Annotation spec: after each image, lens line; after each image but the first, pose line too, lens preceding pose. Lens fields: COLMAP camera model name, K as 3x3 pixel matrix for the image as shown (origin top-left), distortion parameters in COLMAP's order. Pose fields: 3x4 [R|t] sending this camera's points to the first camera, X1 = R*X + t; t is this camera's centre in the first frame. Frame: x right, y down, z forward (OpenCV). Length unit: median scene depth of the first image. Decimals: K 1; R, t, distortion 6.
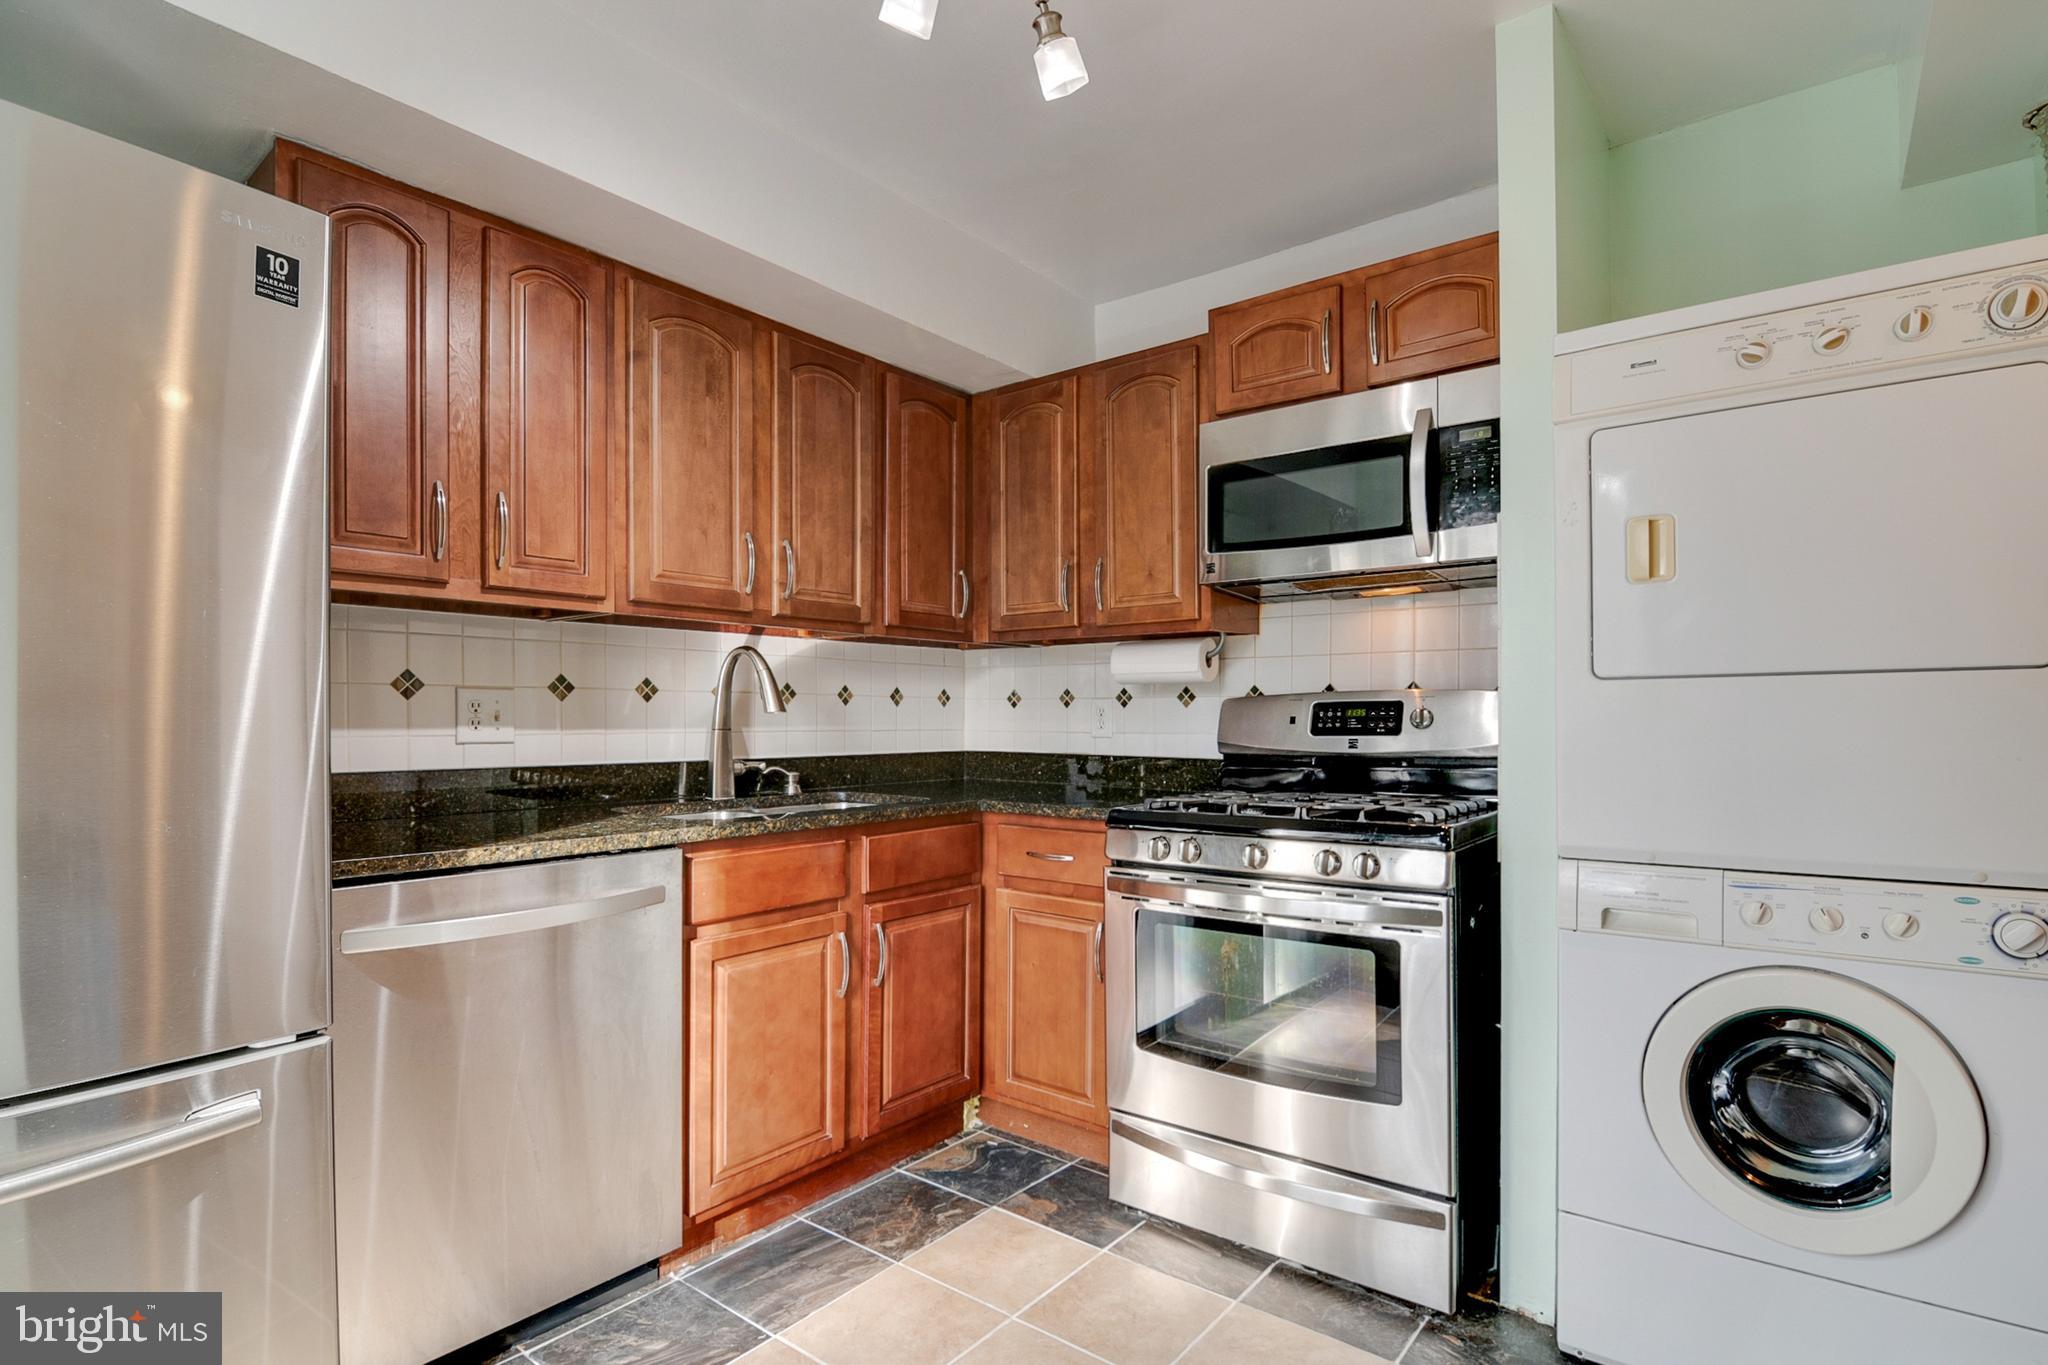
lens RADIAL K [[1004.6, 0, 1037.0], [0, 1004.6, 723.5], [0, 0, 1]] dist [-0.005669, -0.006772]
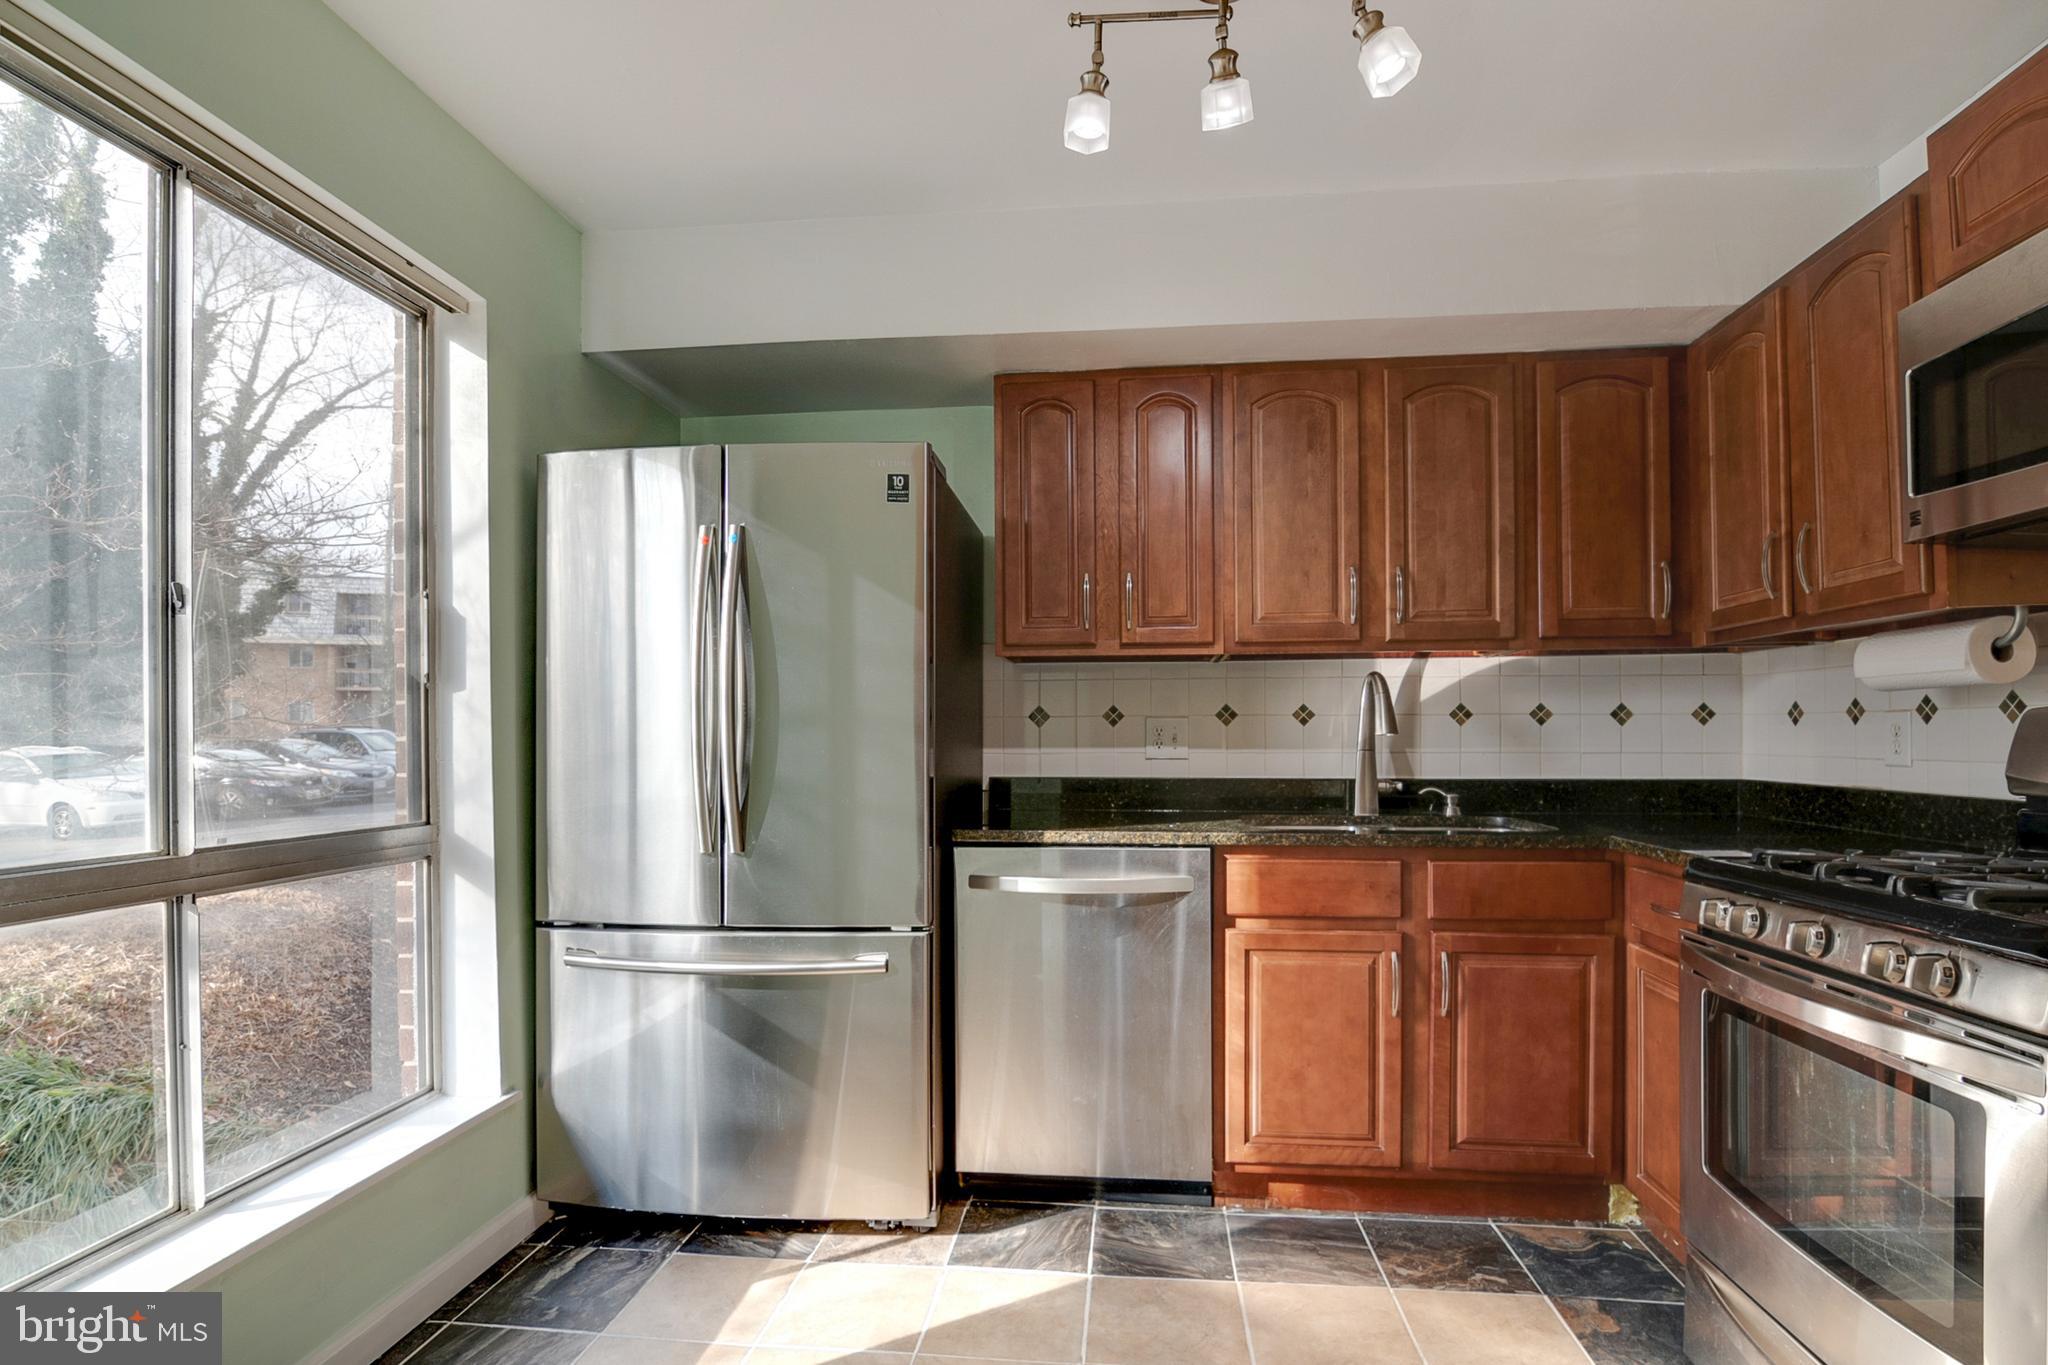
lens RADIAL K [[1004.6, 0, 1032.5], [0, 1004.6, 734.3], [0, 0, 1]] dist [-0.005669, -0.006772]
pose [[0.525433, -0.004963, -0.850820, 0.436443], [-0.001541, 0.999976, -0.006785, -0.003415], [0.850833, 0.004876, 0.525413, 0.144499]]
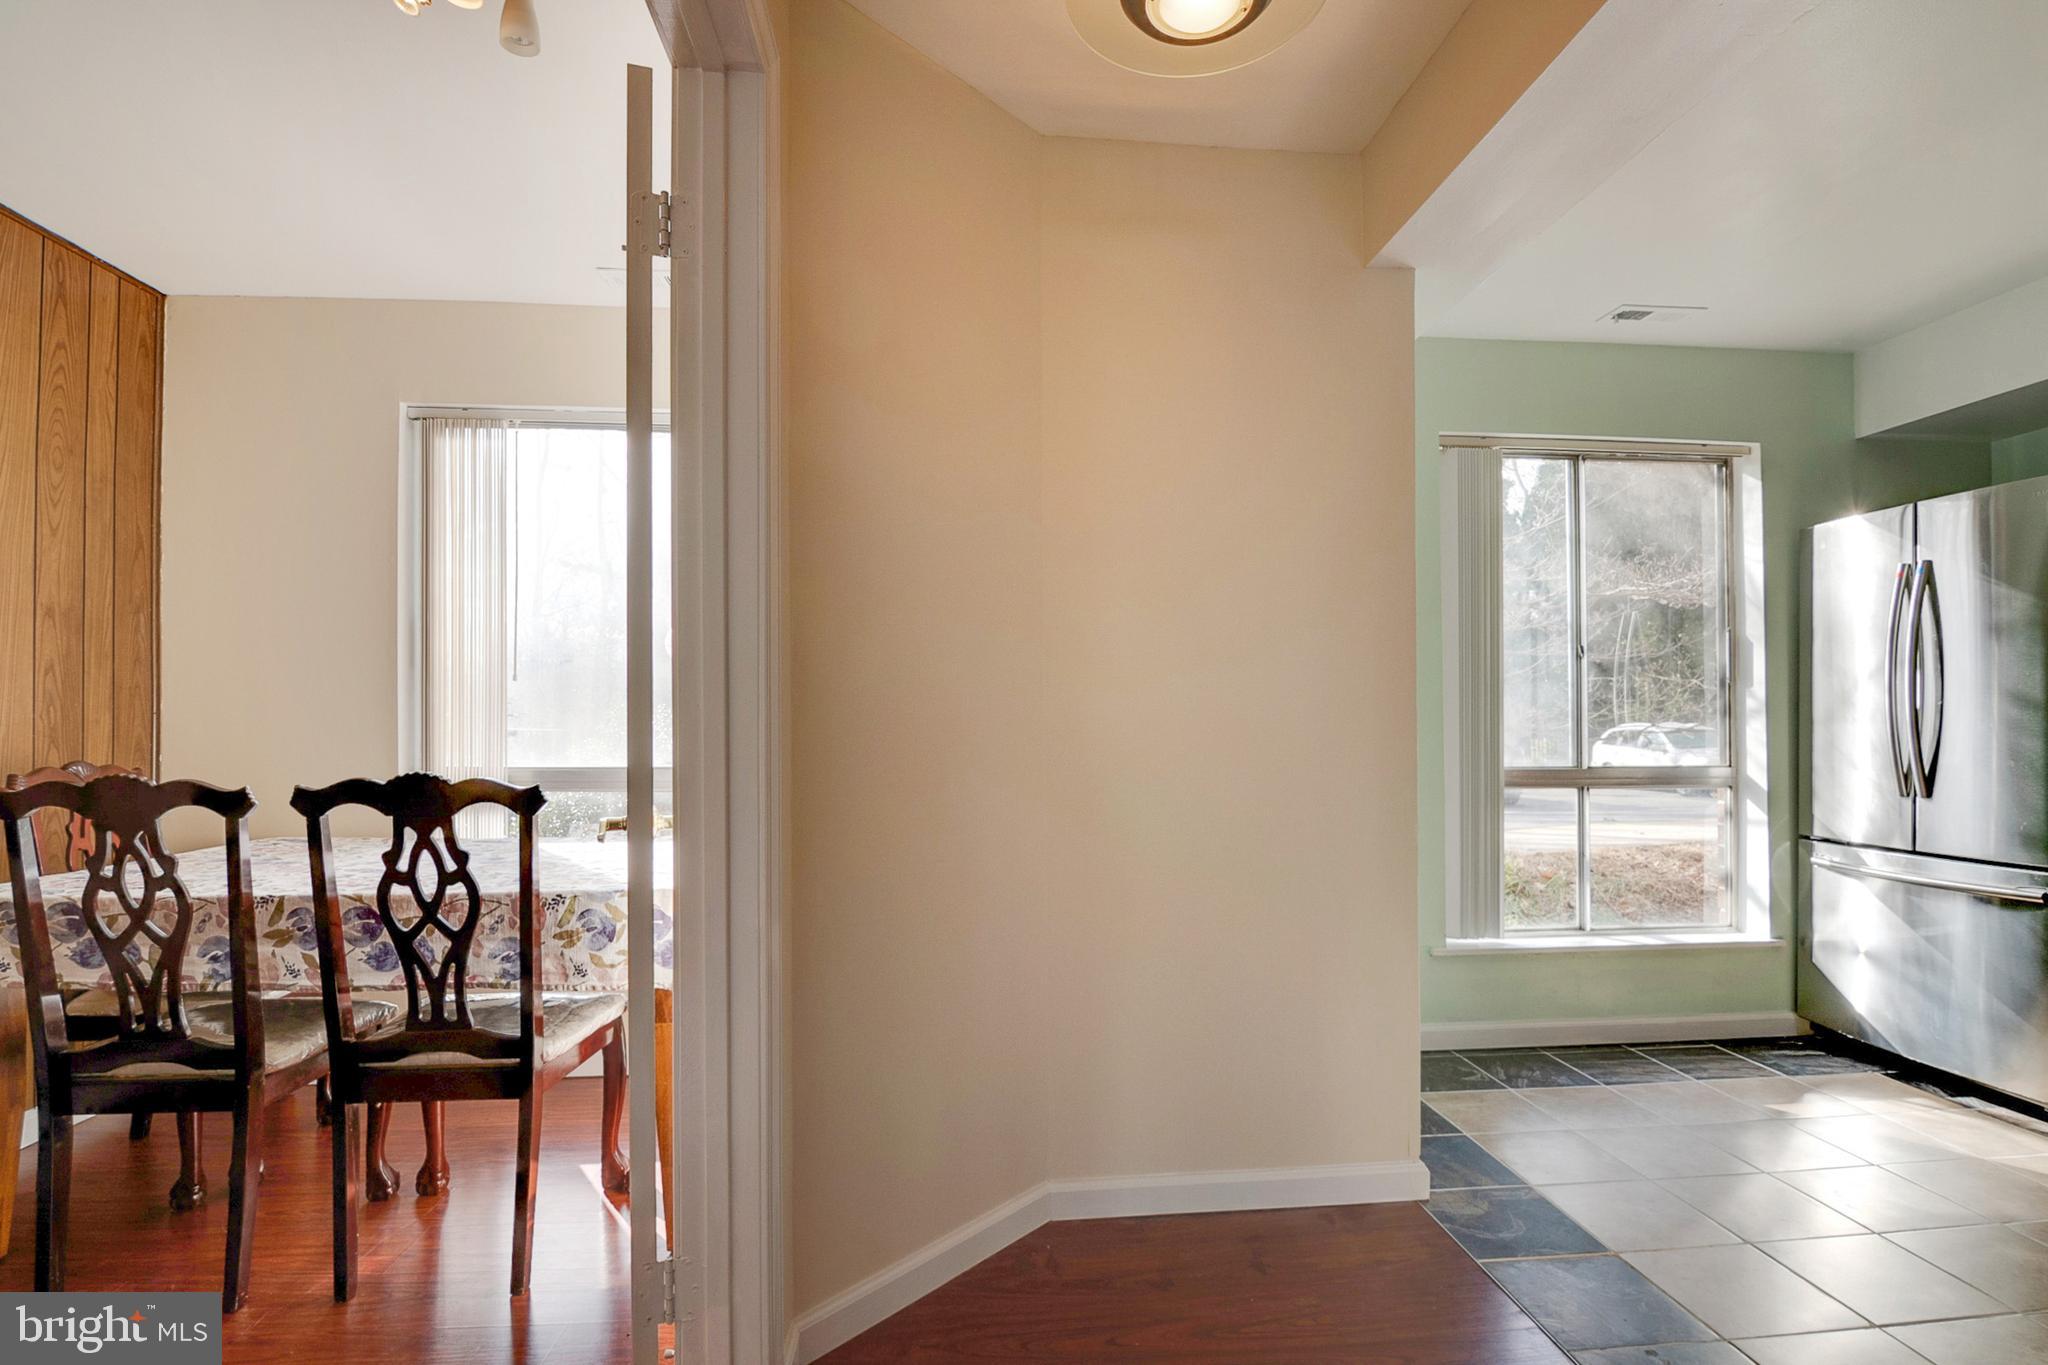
lens RADIAL K [[1004.6, 0, 1031.7], [0, 1004.6, 719.5], [0, 0, 1]] dist [-0.005669, -0.006772]
pose [[-0.738016, -0.000793, -0.674783, 1.149892], [-0.003847, 0.999988, 0.003032, 0.000218], [0.674772, 0.004833, -0.738010, 0.542873]]
